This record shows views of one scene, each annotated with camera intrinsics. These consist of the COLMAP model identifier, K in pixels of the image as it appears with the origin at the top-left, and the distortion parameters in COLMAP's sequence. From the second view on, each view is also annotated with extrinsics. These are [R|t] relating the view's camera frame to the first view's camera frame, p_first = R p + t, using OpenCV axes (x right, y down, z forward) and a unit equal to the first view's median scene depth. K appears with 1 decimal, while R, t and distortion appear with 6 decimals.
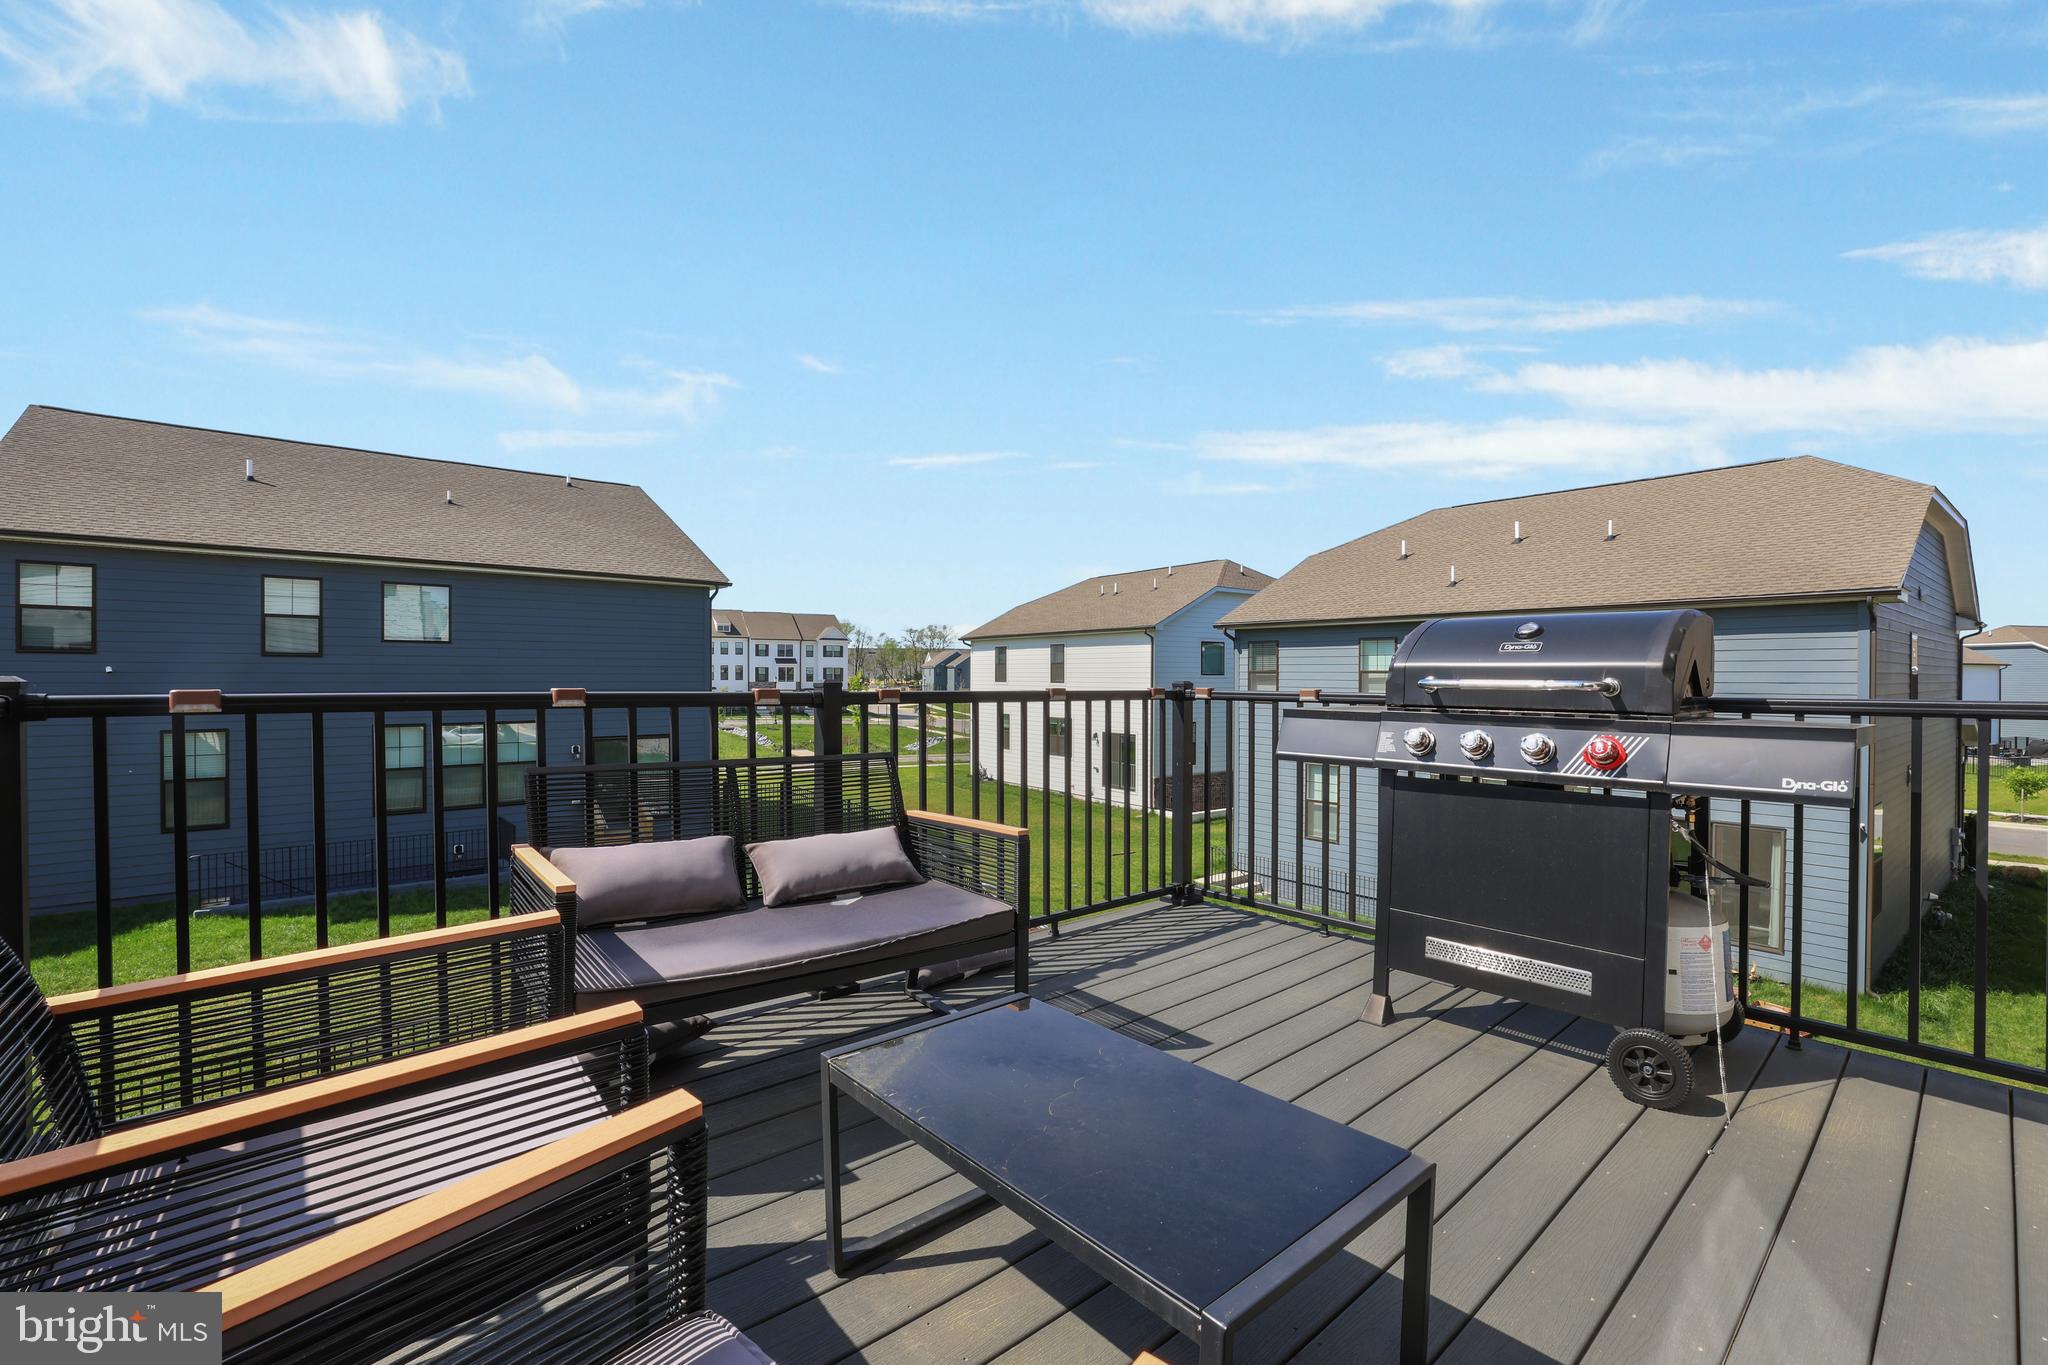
lens RADIAL K [[881.2, 0, 1032.0], [0, 881.2, 682.6], [0, 0, 1]] dist [-0.047725, 0.013096]
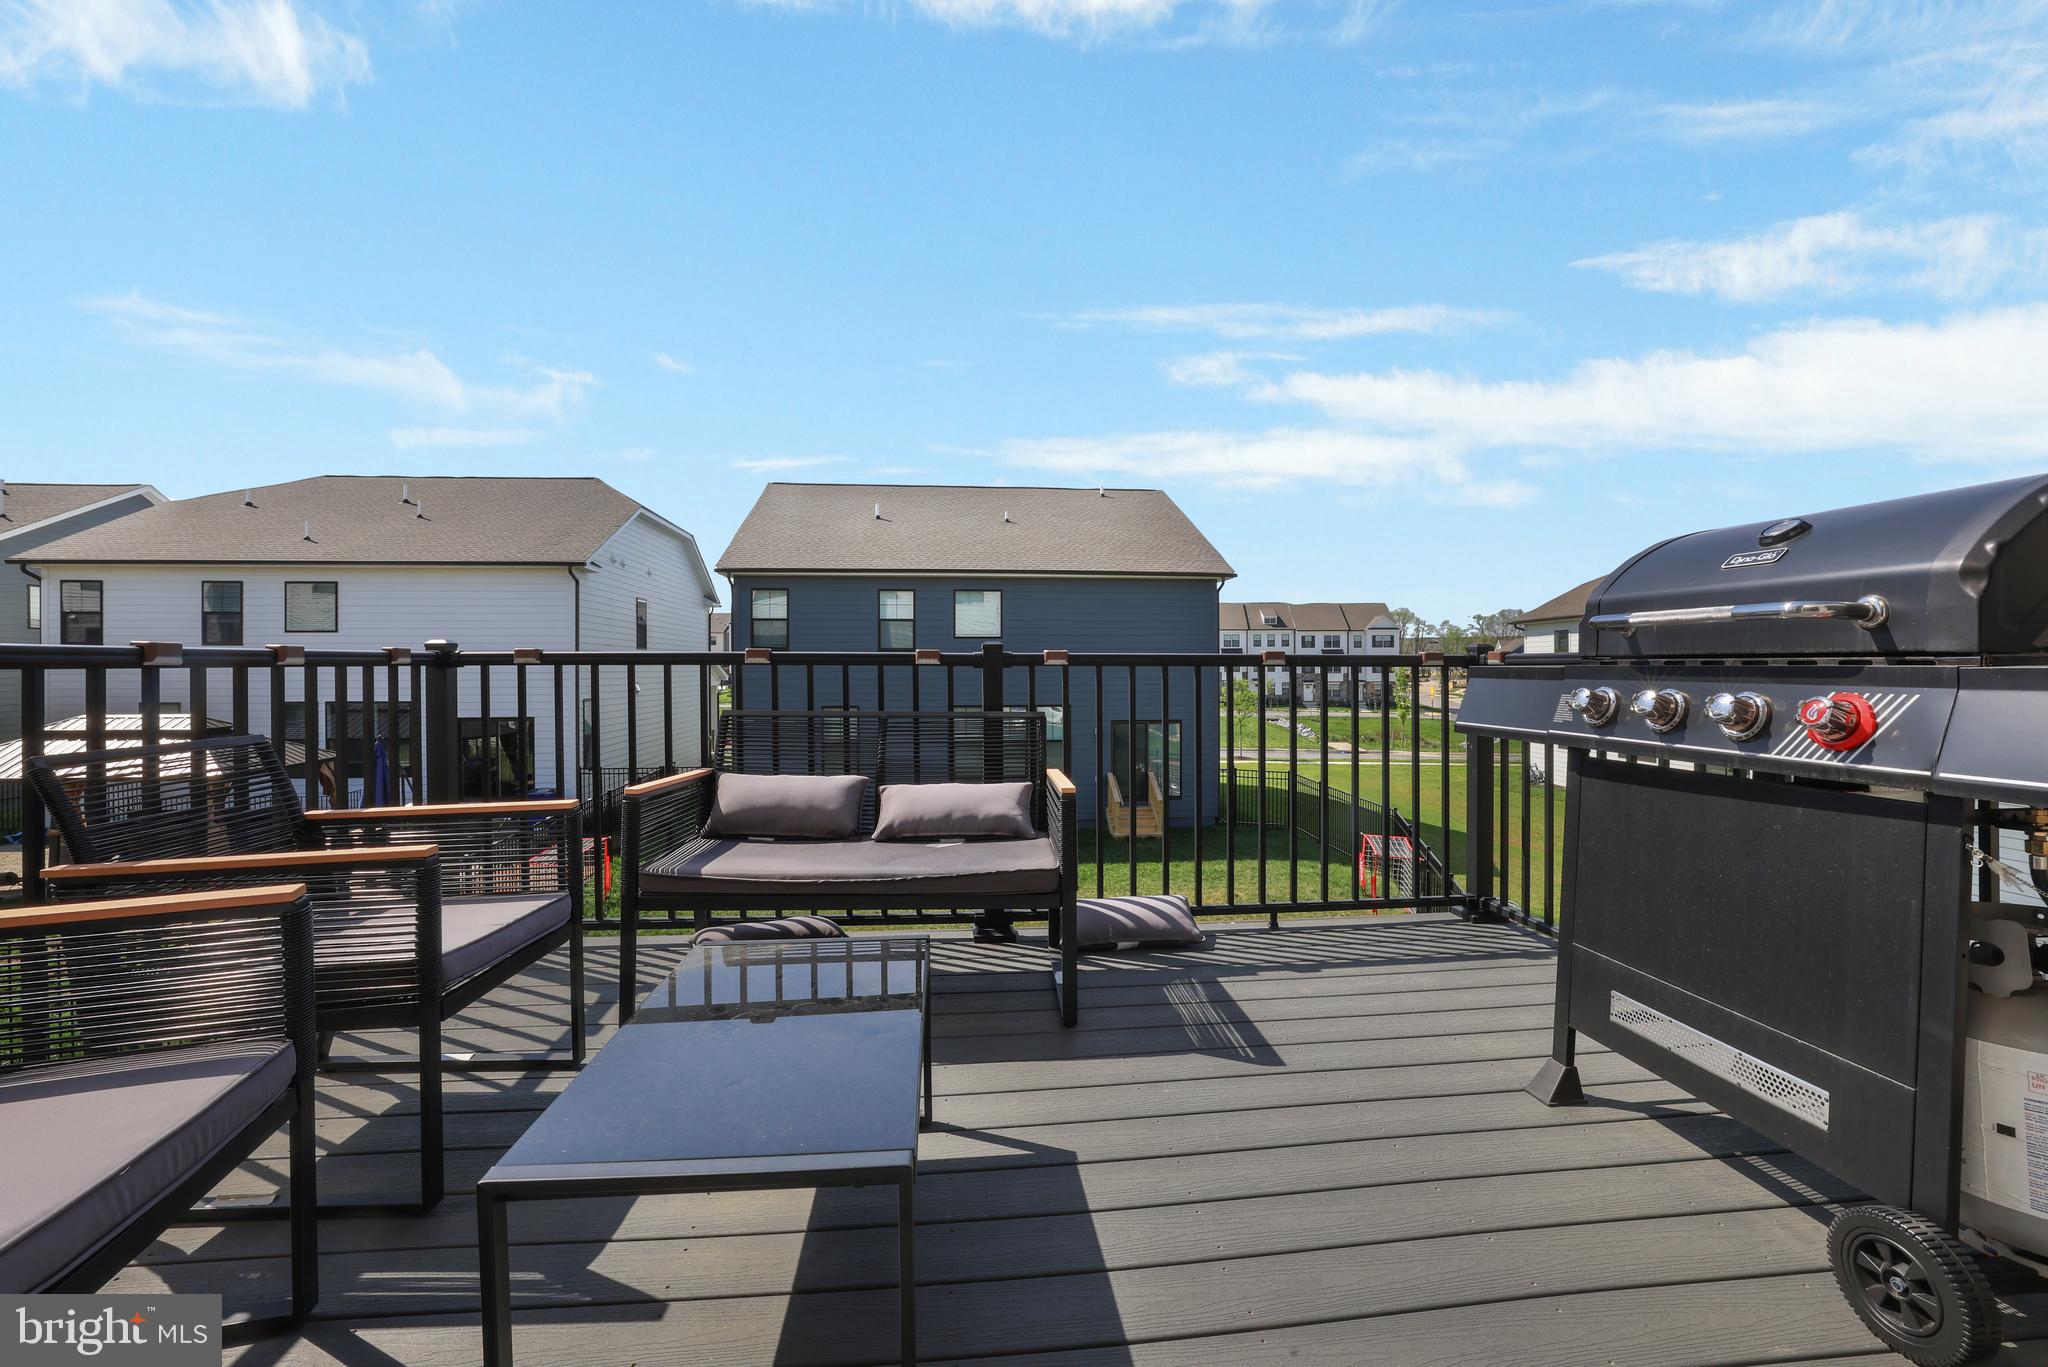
lens RADIAL K [[881.2, 0, 1032.0], [0, 881.2, 683.6], [0, 0, 1]] dist [-0.047725, 0.013096]
pose [[0.818577, 0.004507, -0.574379, 0.429622], [0.001164, 0.999954, 0.009505, 0.038526], [0.574396, -0.008449, 0.818534, 0.167690]]
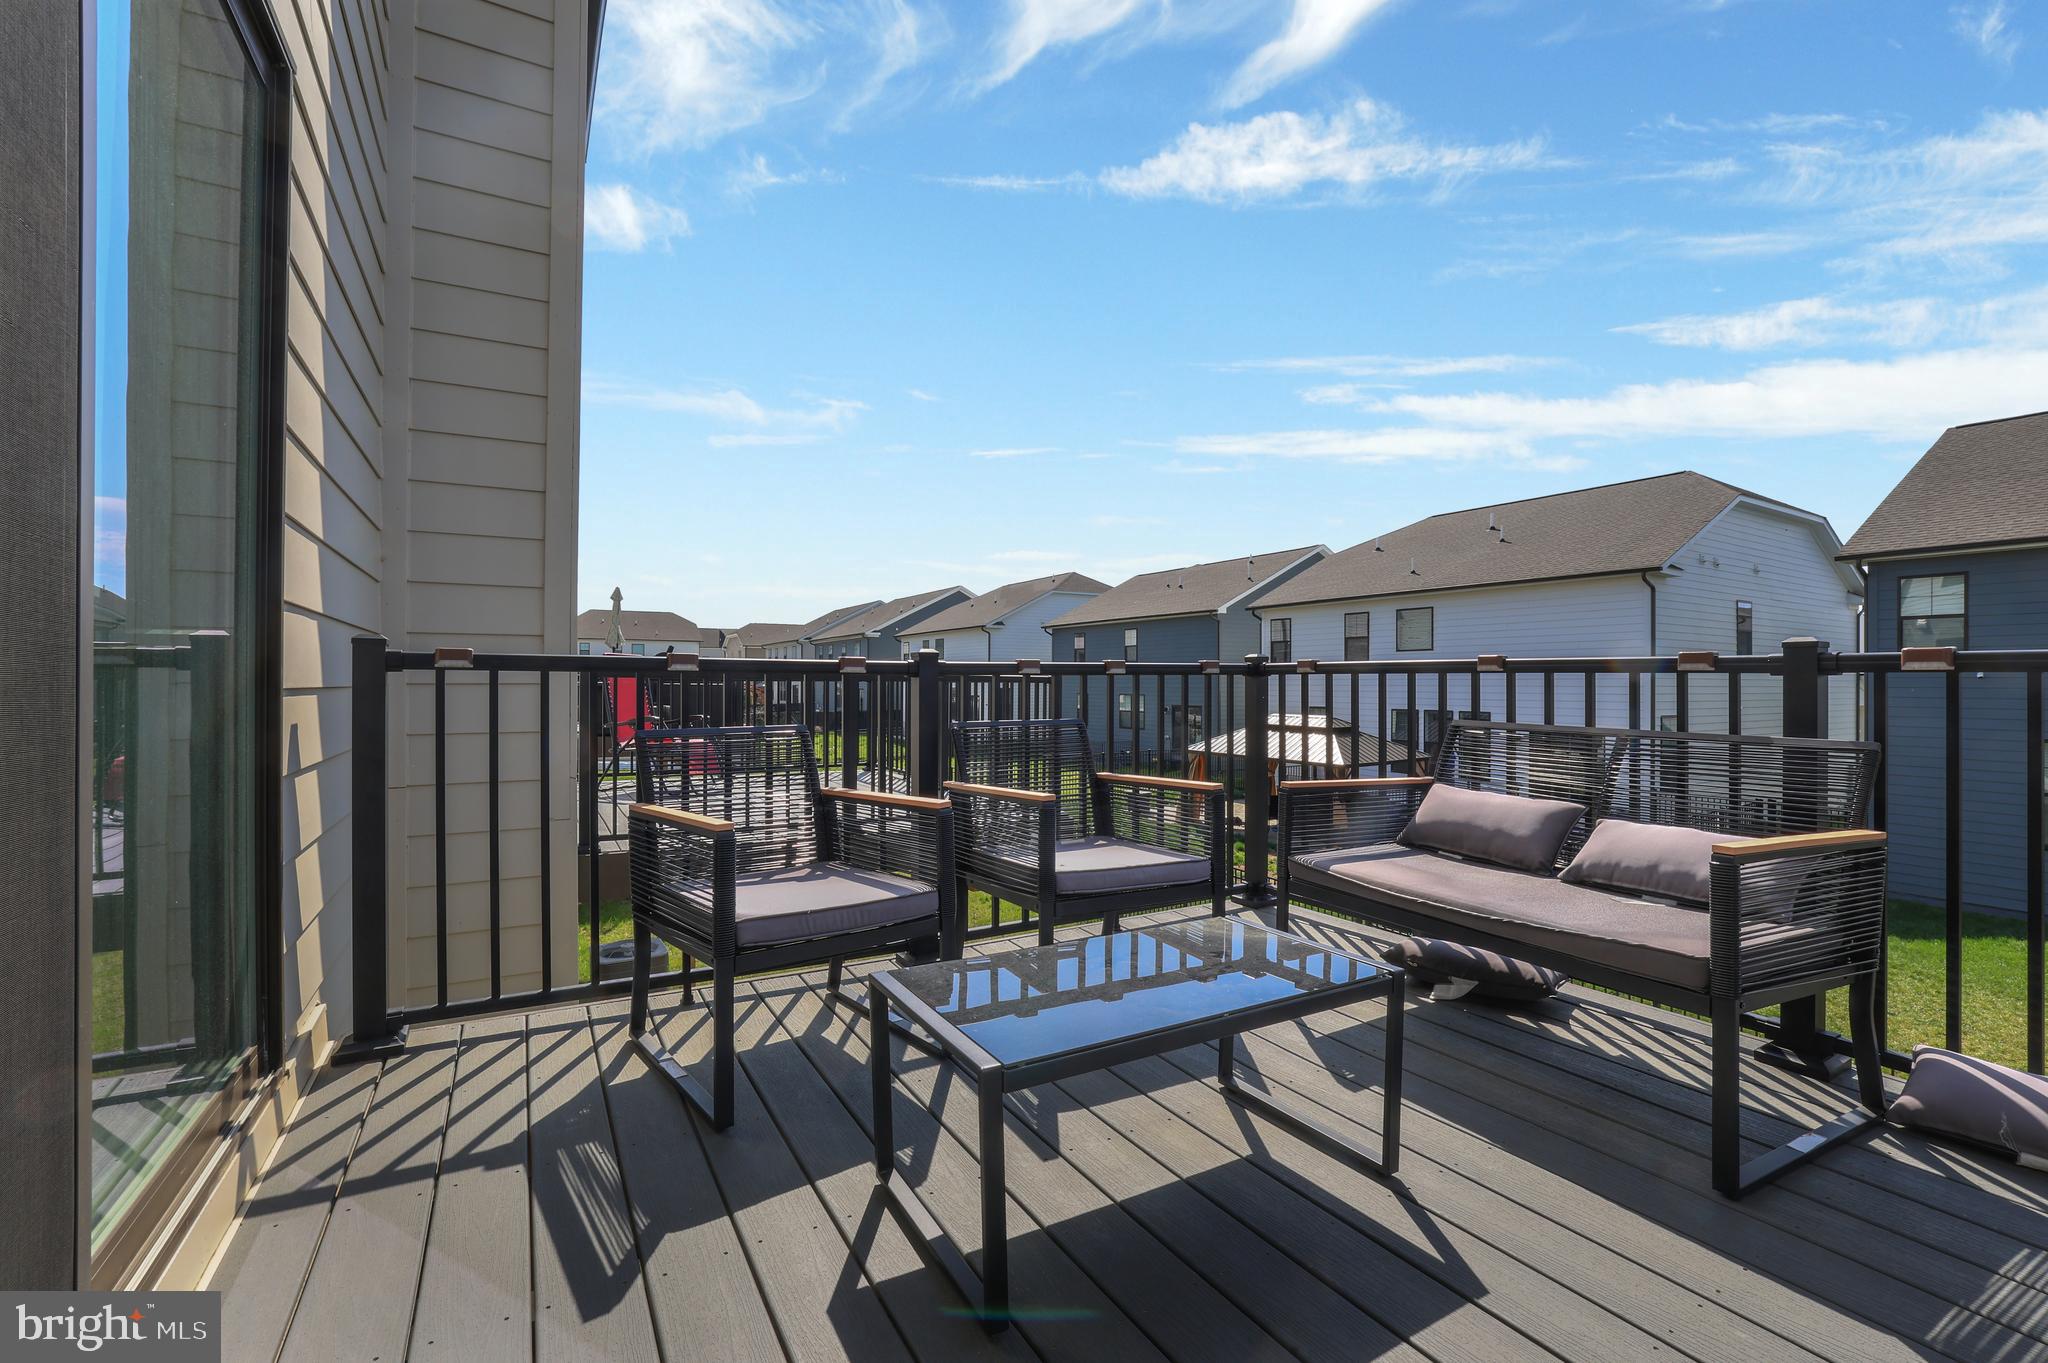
lens RADIAL K [[881.2, 0, 1032.0], [0, 881.2, 681.6], [0, 0, 1]] dist [-0.047725, 0.013096]
pose [[-0.187674, -0.004903, -0.982219, 0.610327], [-0.011034, 0.999935, -0.002883, 0.044010], [0.982169, 0.010297, -0.187716, 0.520218]]
